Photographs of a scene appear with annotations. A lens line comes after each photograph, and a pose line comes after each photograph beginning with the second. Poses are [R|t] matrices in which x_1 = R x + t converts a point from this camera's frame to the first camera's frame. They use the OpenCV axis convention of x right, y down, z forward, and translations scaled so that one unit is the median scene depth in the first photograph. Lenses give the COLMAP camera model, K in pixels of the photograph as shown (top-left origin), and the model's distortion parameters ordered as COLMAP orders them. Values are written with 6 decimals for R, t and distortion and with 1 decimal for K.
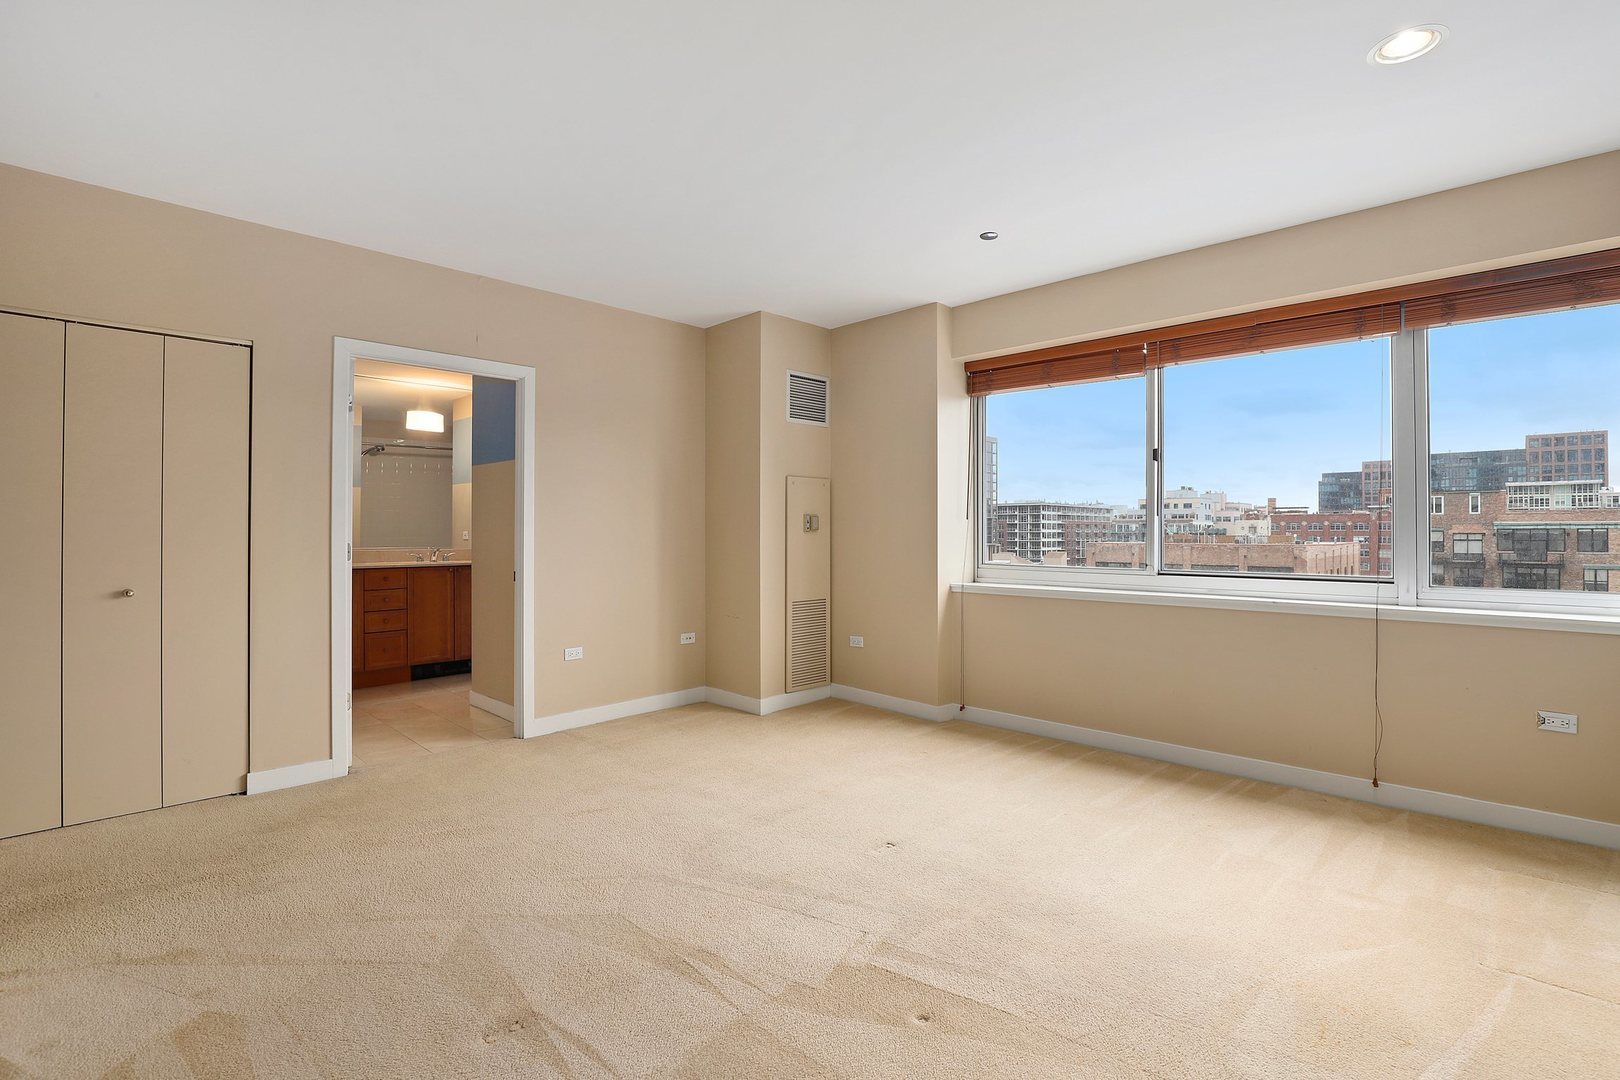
lens RADIAL K [[732.0, 0, 820.5], [0, 732.0, 526.5], [0, 0, 1]] dist [-0.031060, -0.000192]
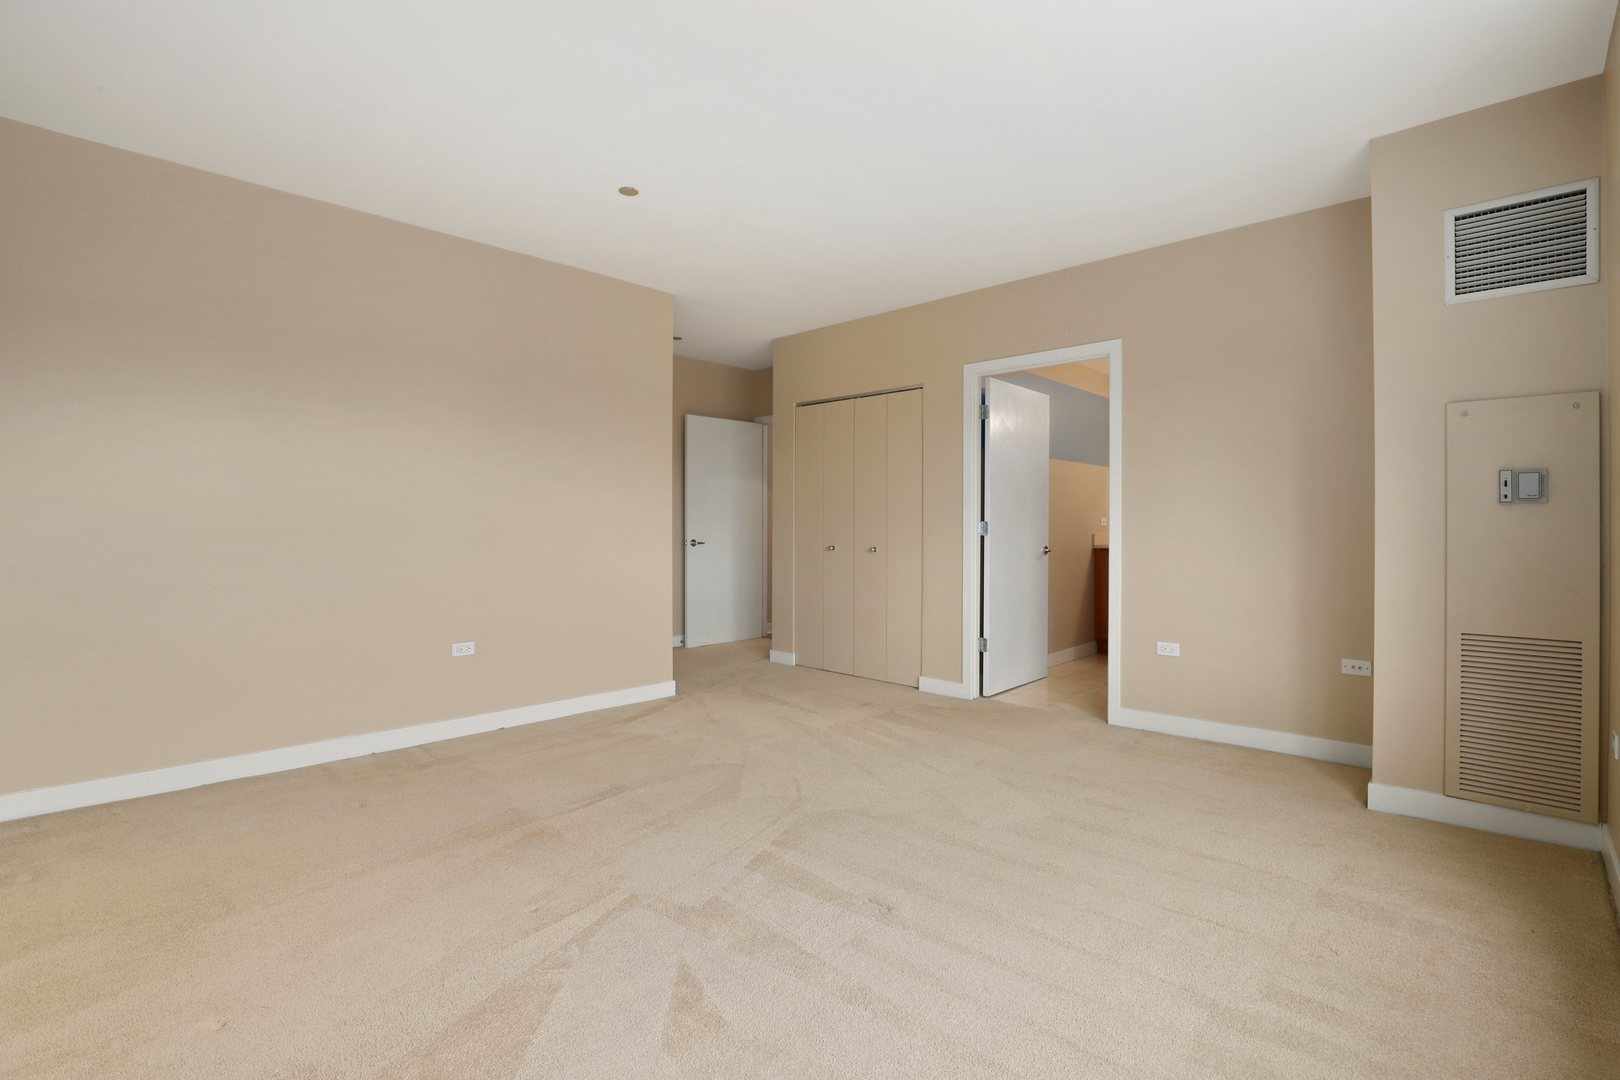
lens RADIAL K [[742.6, 0, 835.2], [0, 742.6, 511.2], [0, 0, 1]] dist [-0.018132, -0.000054]
pose [[0.029964, -0.013627, -0.999458, 0.569225], [0.009860, 0.999862, -0.013337, 0.017476], [0.999502, -0.009455, 0.030094, 0.602620]]
